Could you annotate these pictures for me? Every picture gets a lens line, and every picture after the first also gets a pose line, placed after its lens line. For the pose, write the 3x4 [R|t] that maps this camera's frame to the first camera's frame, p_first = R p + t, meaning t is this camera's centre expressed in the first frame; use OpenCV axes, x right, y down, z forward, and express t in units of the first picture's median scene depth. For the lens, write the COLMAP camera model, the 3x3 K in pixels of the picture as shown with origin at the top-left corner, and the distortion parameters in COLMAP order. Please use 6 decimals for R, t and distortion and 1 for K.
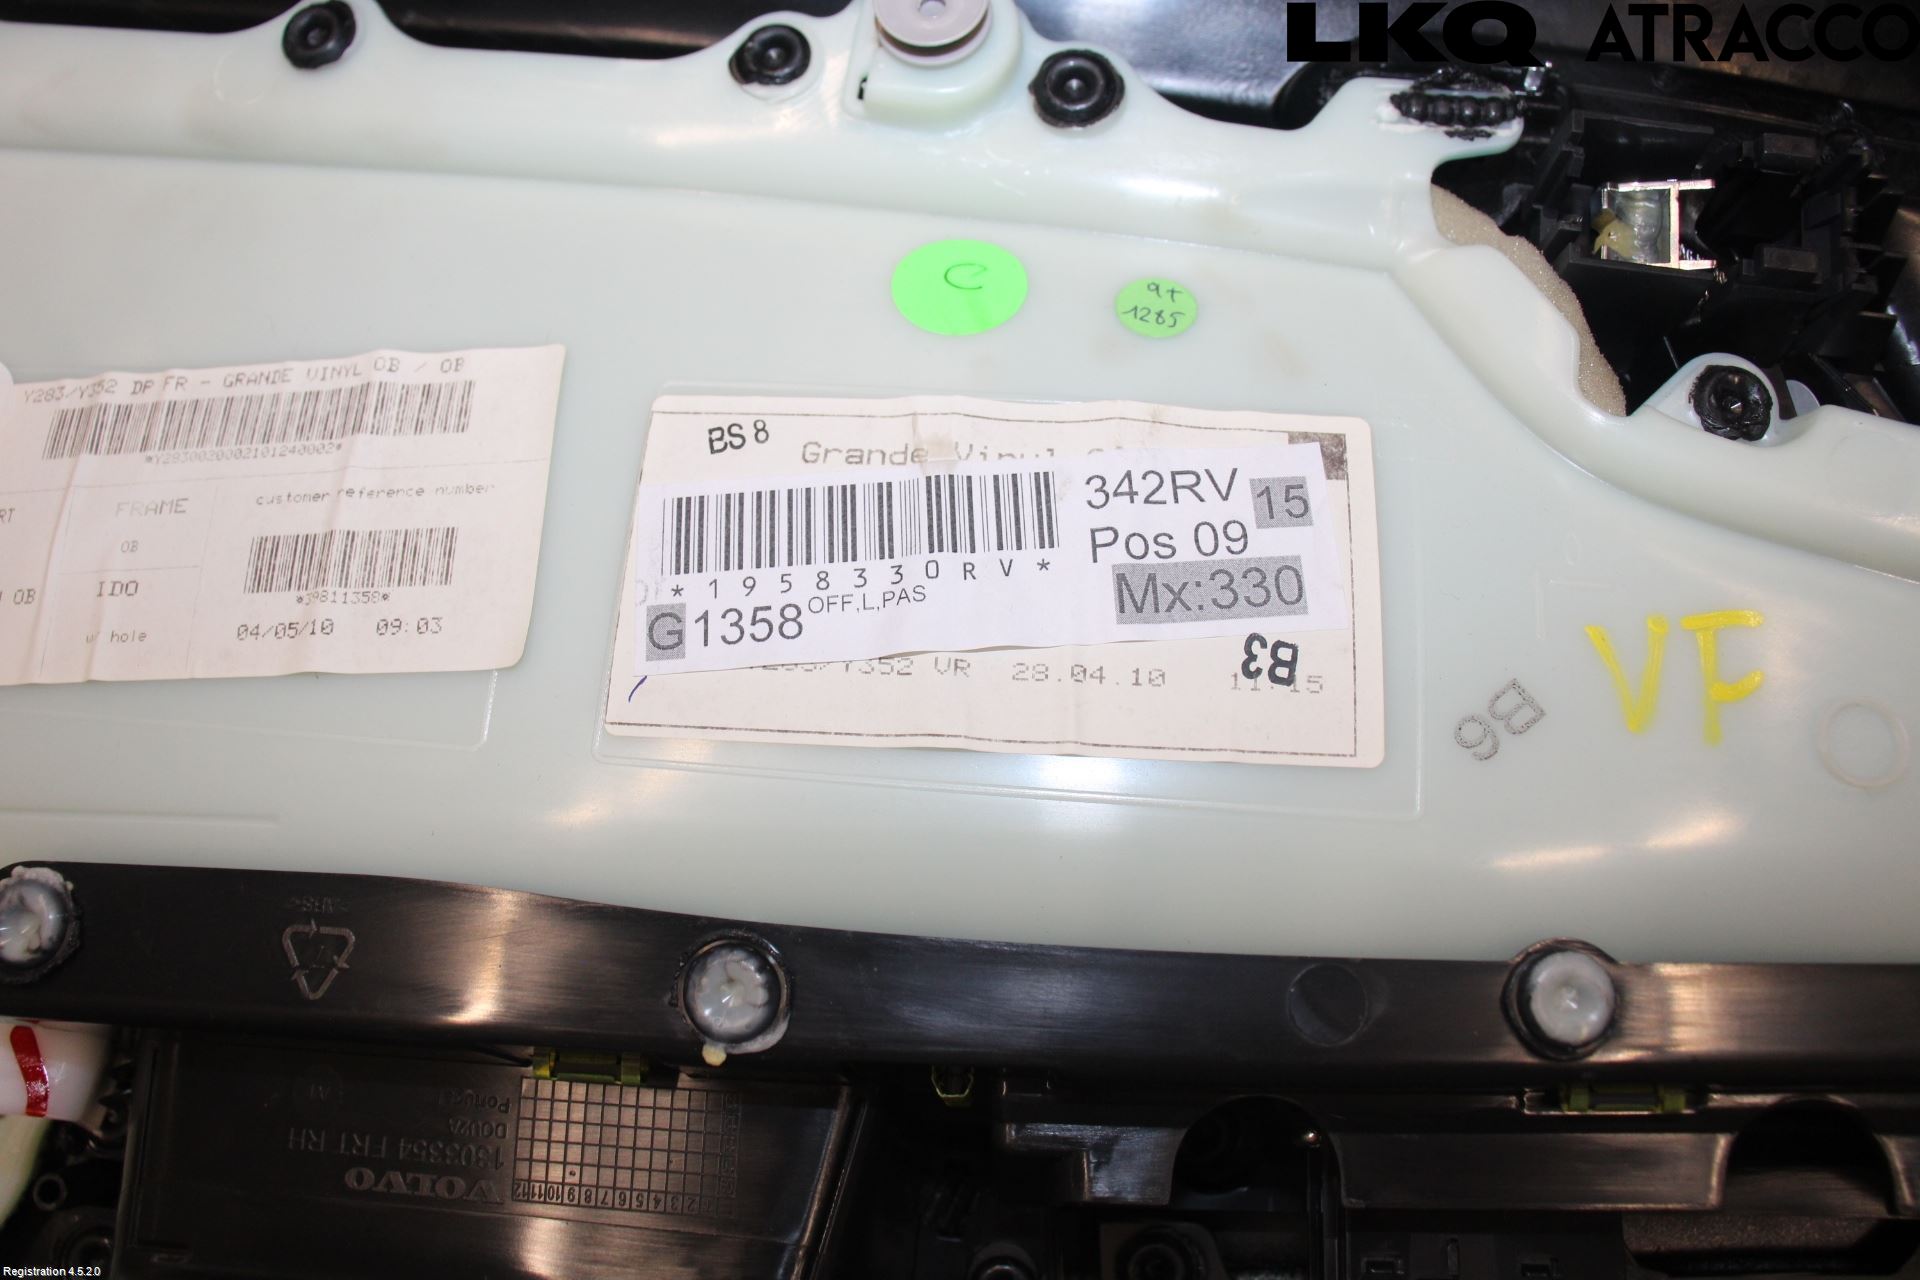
lens RADIAL K [[1618.8, 0, 956.3], [0, 1618.8, 646.0], [0, 0, 1]] dist [-0.105982, 0.001870]
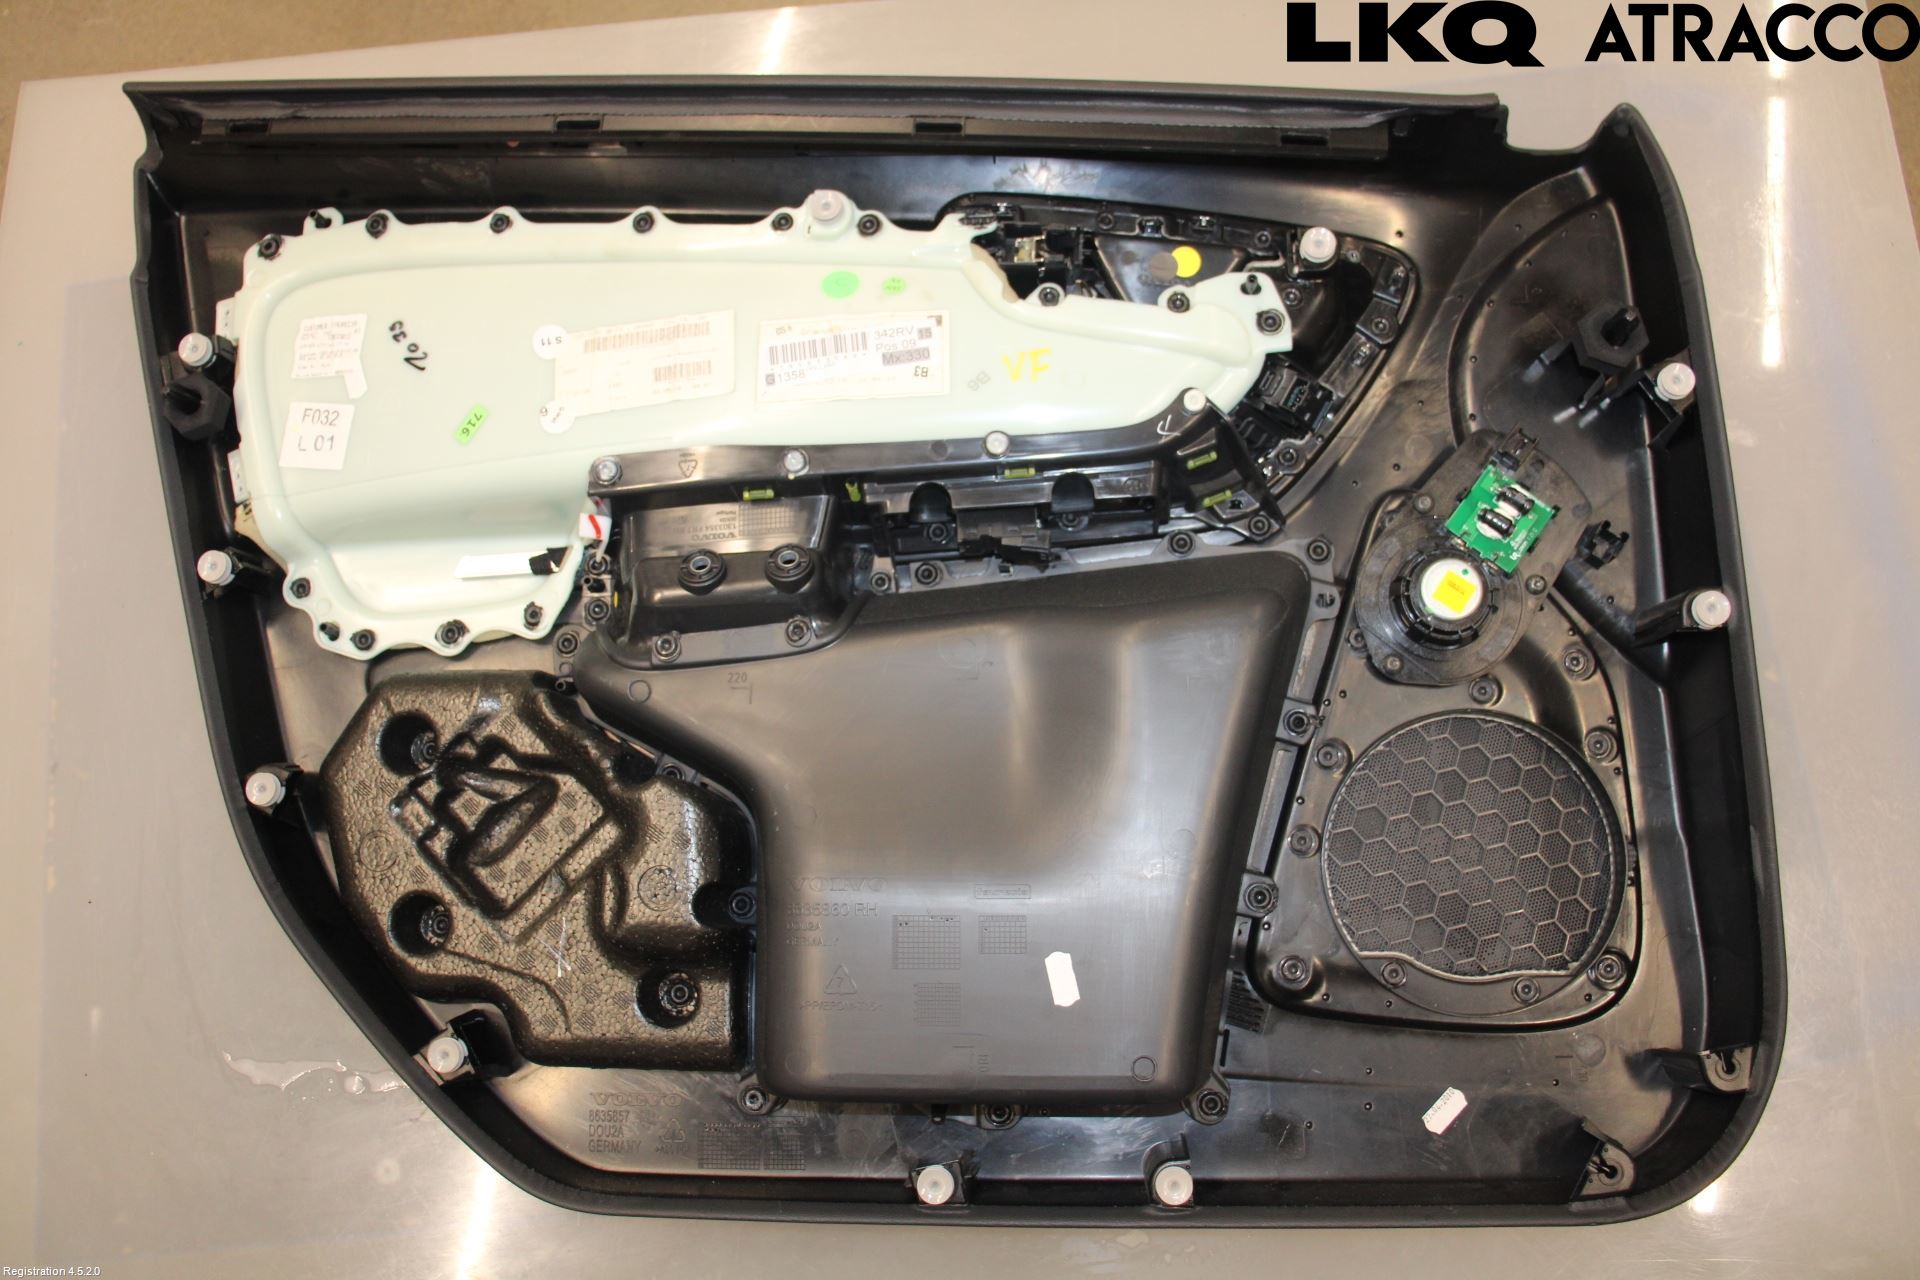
lens RADIAL K [[1618.8, 0, 962.1], [0, 1618.8, 635.1], [0, 0, 1]] dist [-0.105982, 0.001870]
pose [[0.996569, -0.082695, -0.003449, 0.238191], [0.082743, 0.996412, 0.017814, 0.558977], [0.001963, -0.018038, 0.999835, -2.826883]]
